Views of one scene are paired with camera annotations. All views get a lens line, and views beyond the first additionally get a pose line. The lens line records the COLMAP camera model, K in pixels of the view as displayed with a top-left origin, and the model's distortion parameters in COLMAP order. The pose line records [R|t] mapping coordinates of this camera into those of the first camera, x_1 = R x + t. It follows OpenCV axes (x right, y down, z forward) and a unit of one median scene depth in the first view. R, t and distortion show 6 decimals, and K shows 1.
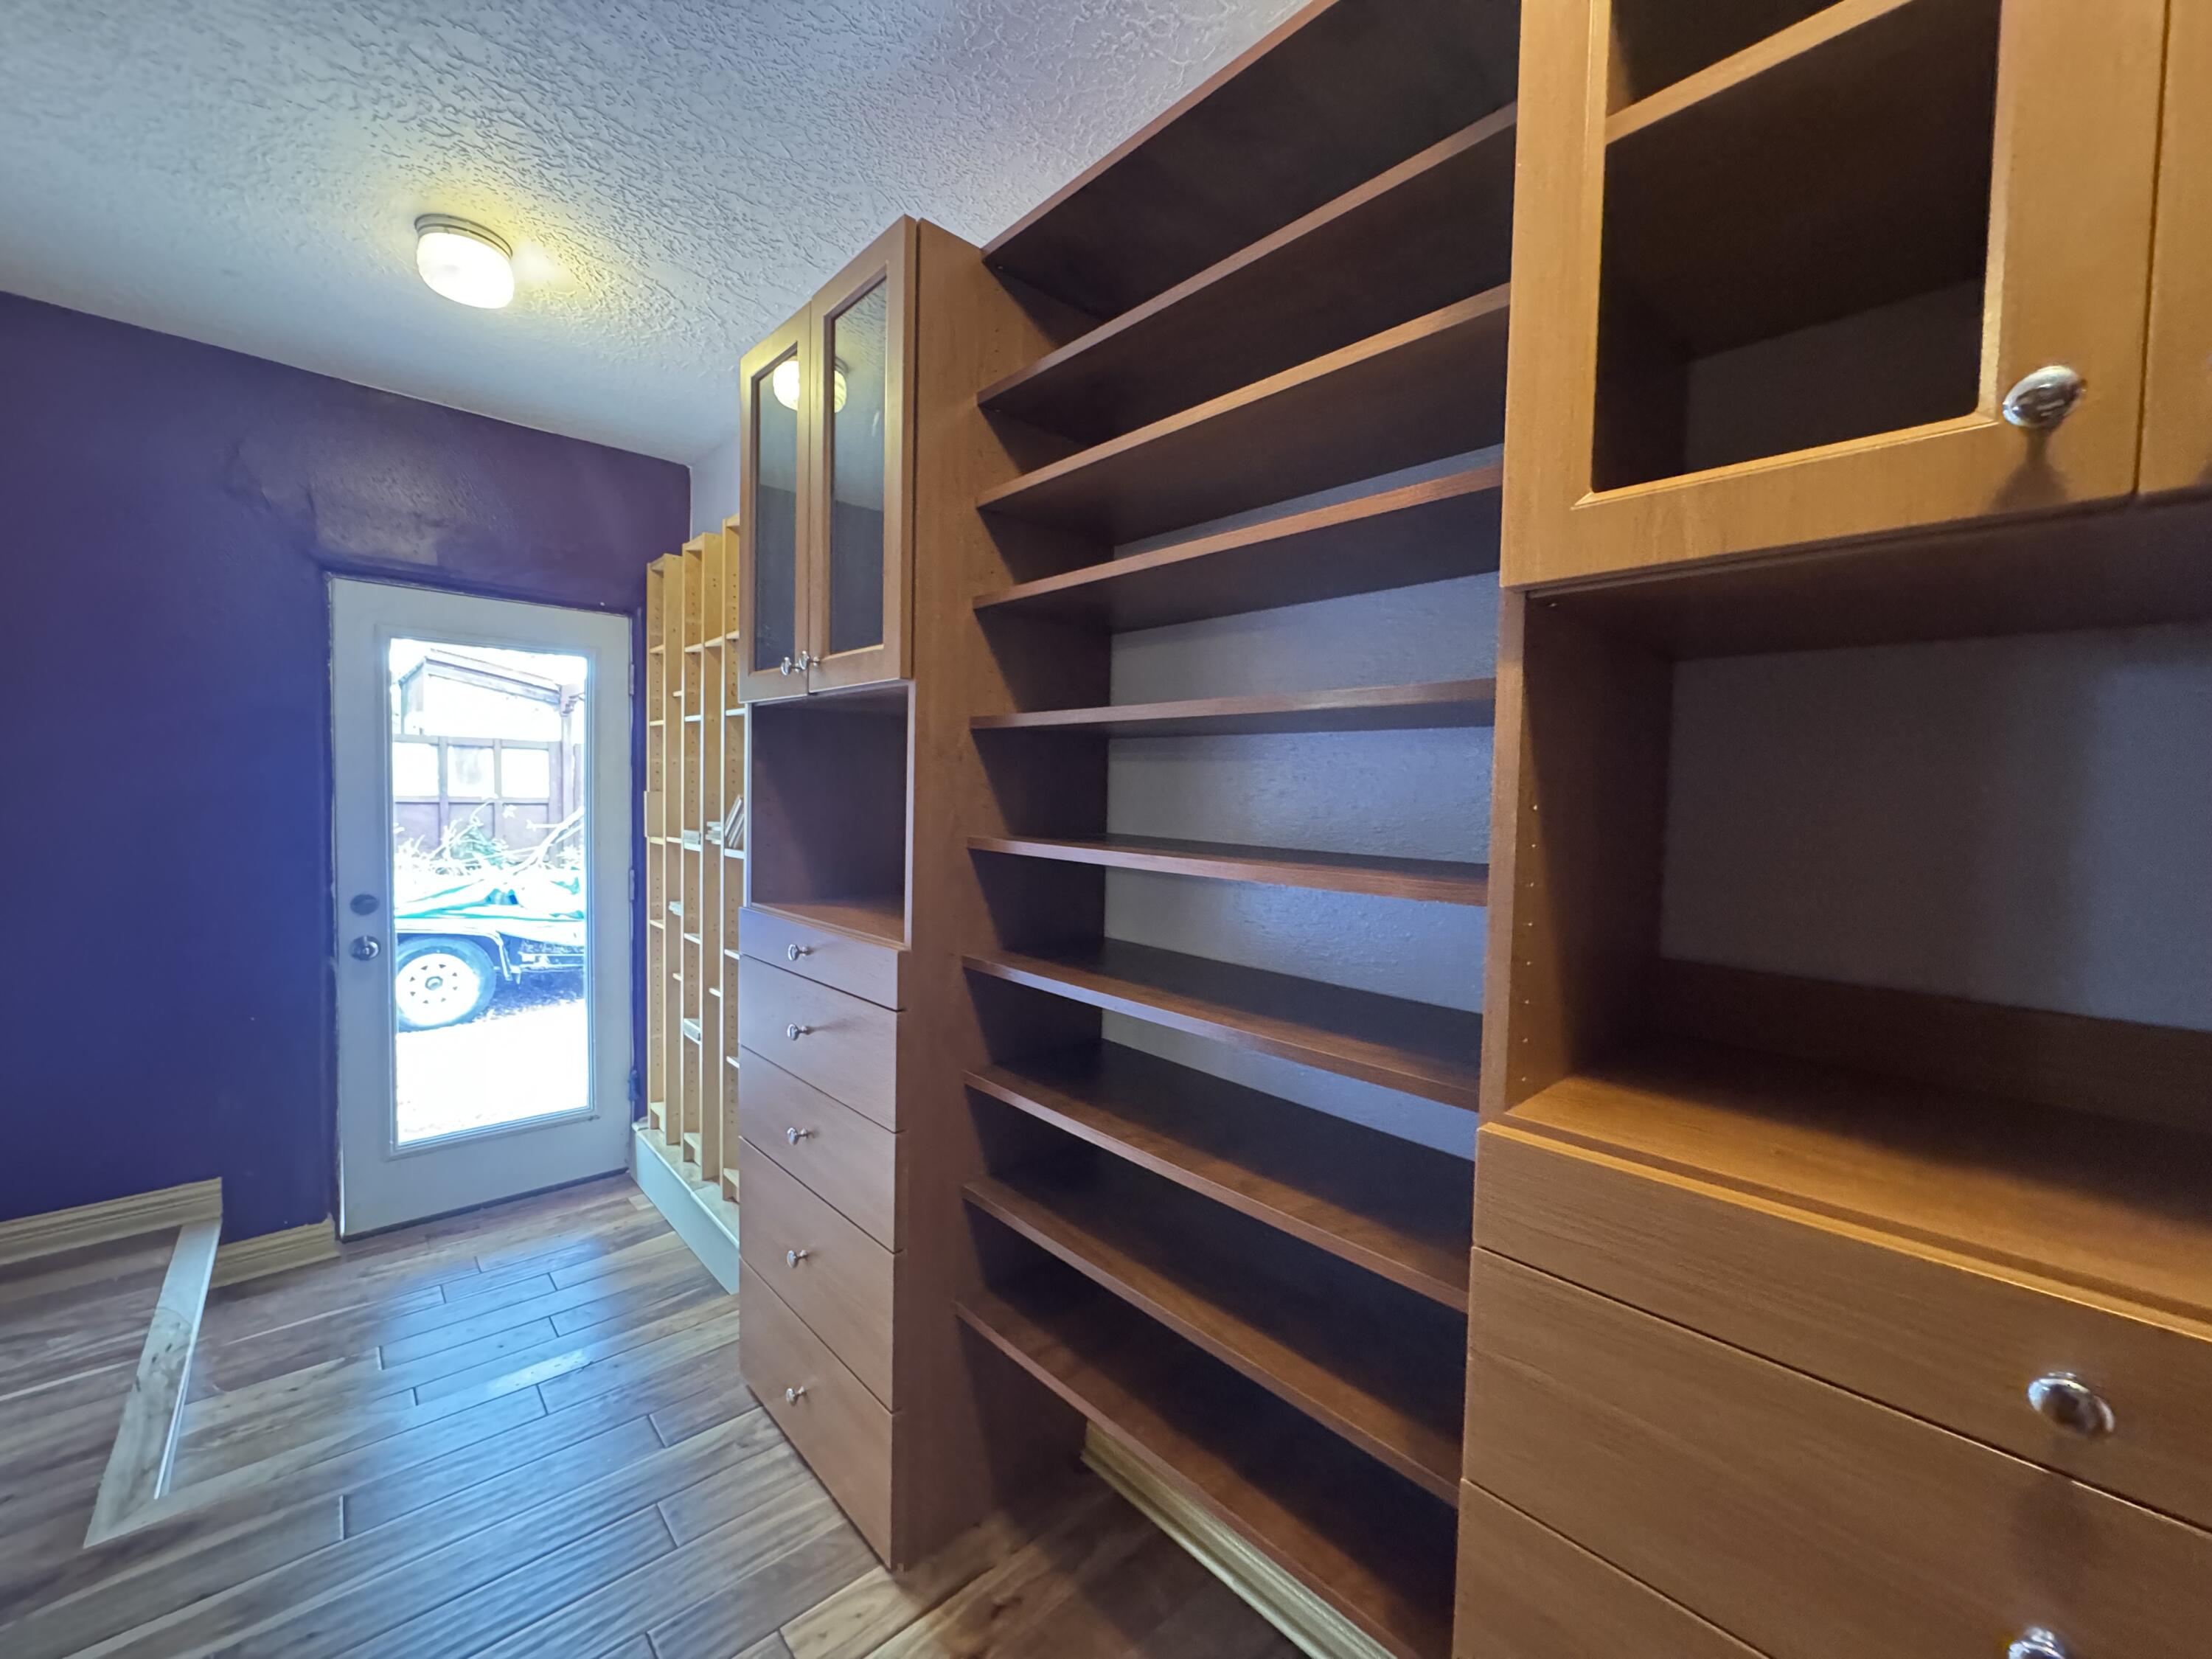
lens RADIAL K [[884.8, 0, 1103.4], [0, 884.8, 826.4], [0, 0, 1]] dist [-0.000516, 0.000310]
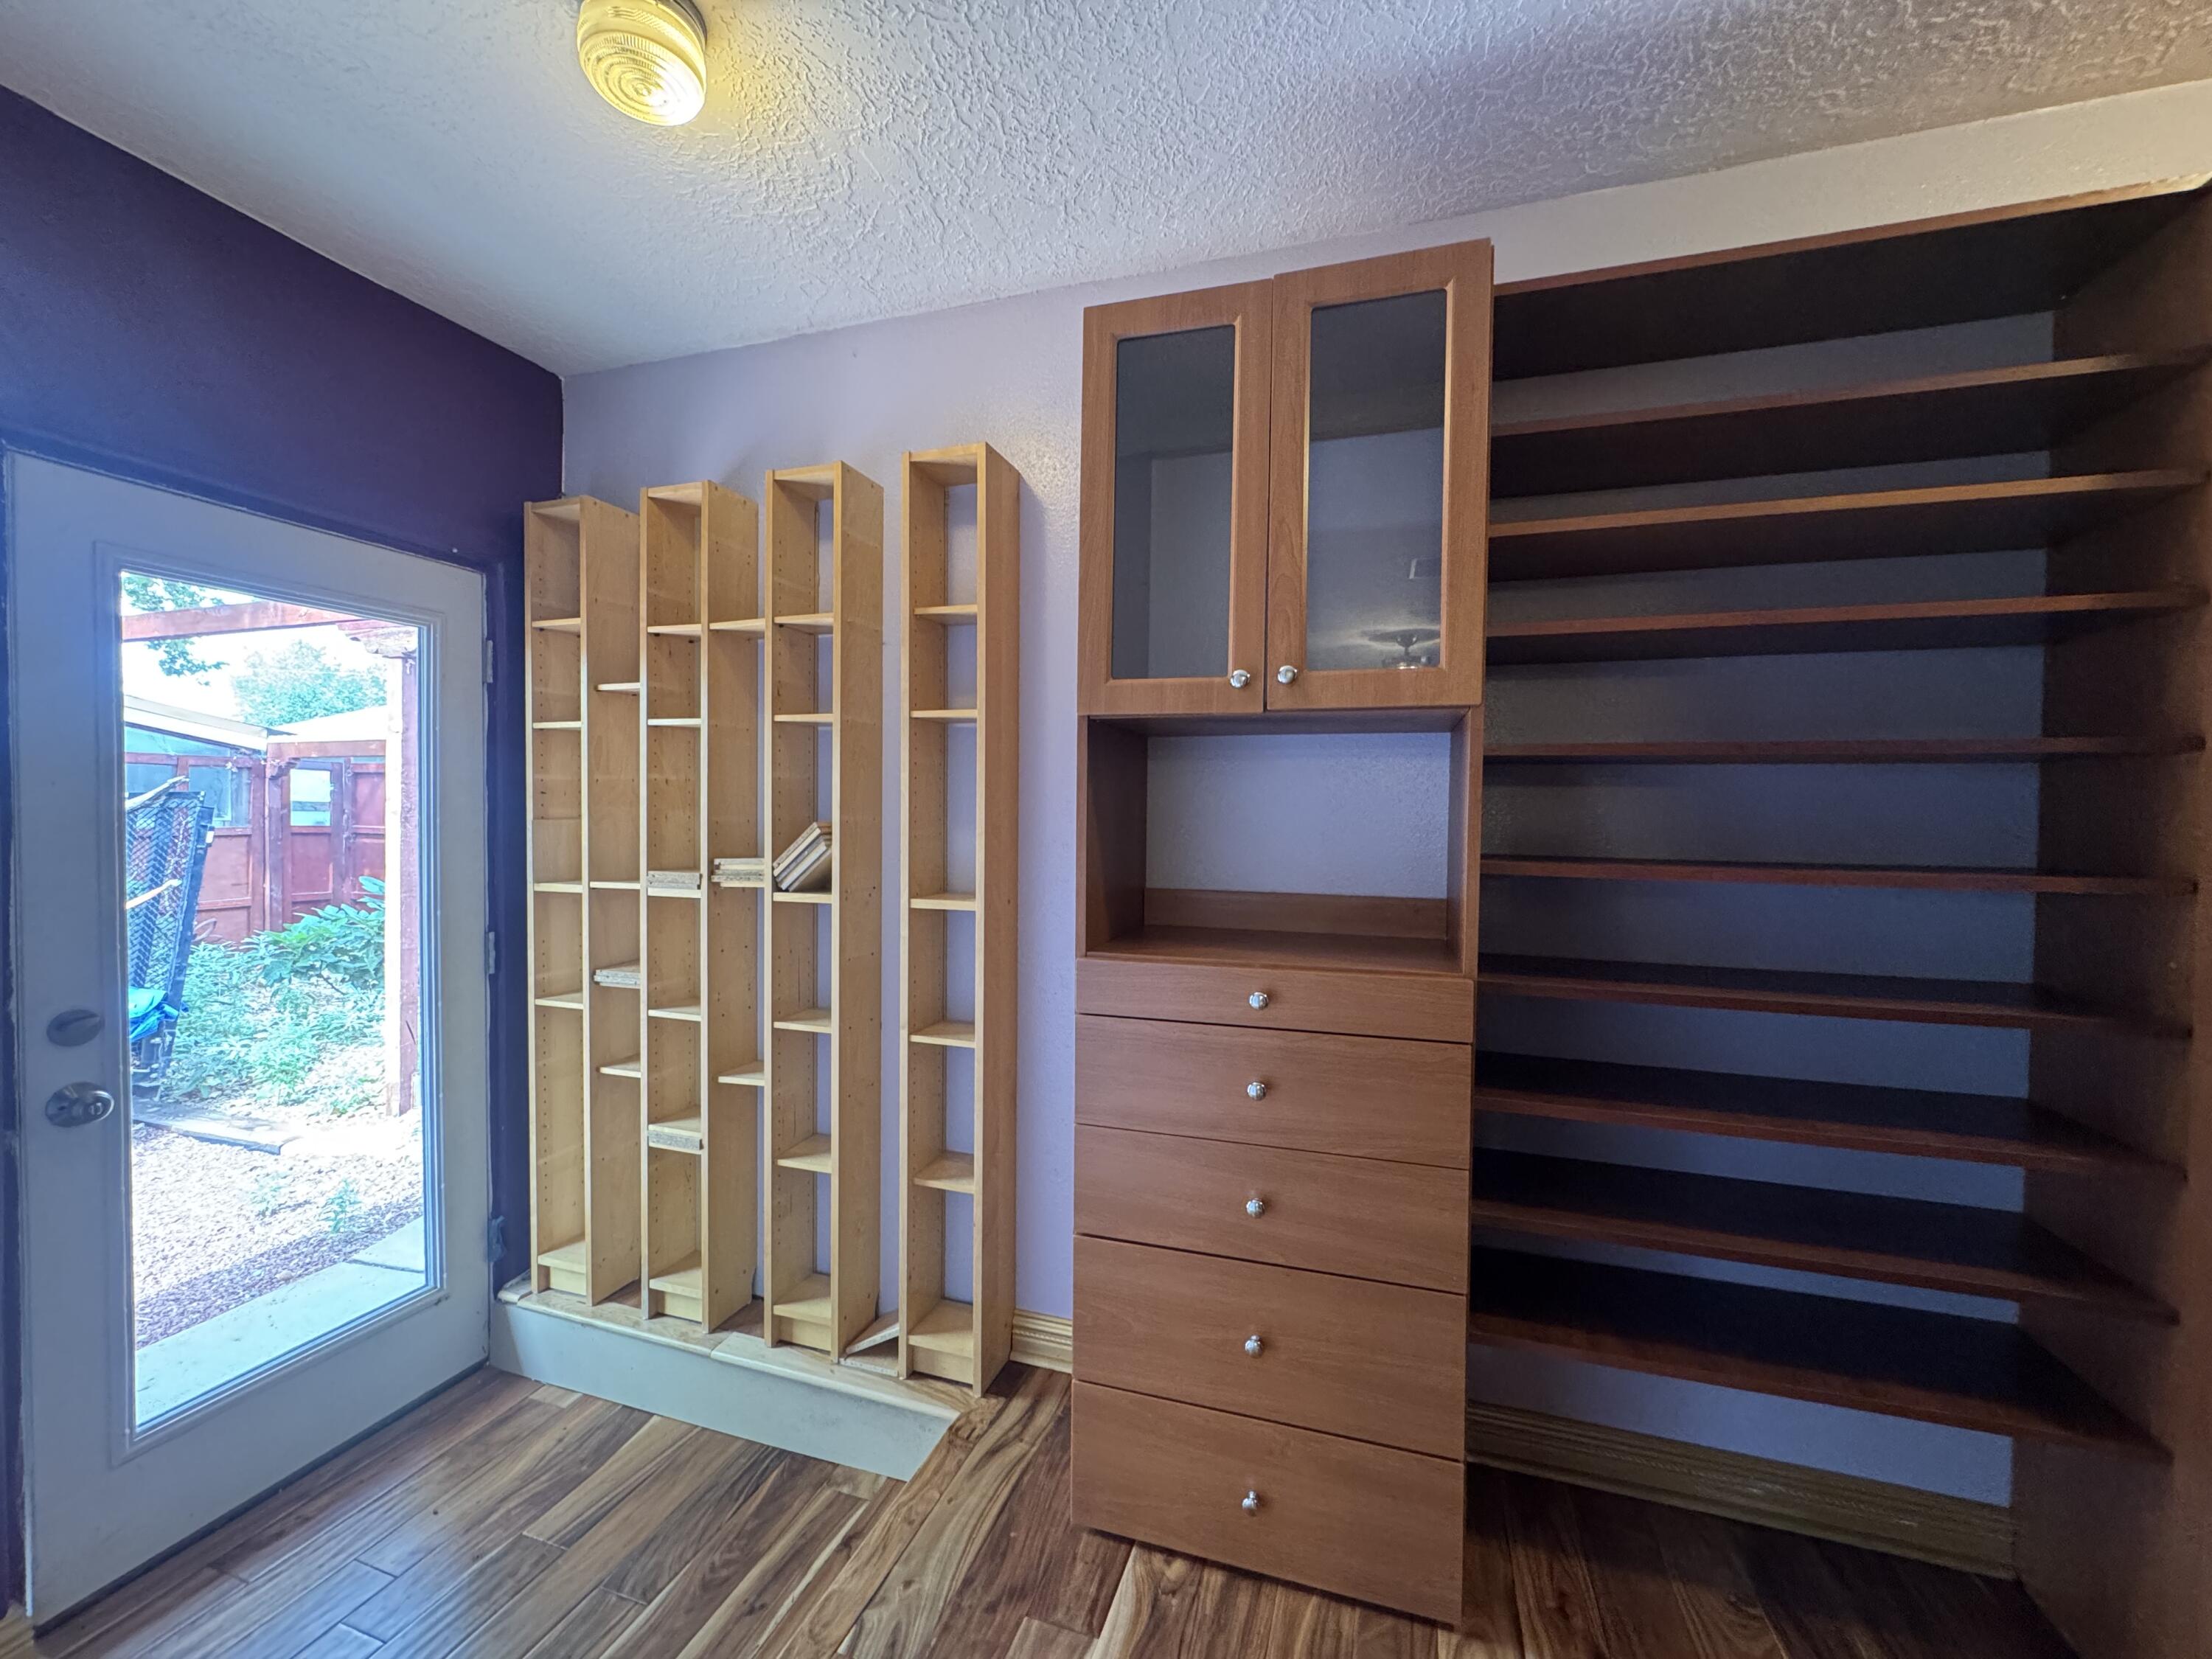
lens RADIAL K [[884.8, 0, 1103.4], [0, 884.8, 826.4], [0, 0, 1]] dist [-0.000516, 0.000310]
pose [[0.870454, -0.022955, 0.491714, -0.529586], [0.030366, 0.999514, -0.007093, -0.017592], [-0.491312, 0.021106, 0.870728, 0.171464]]
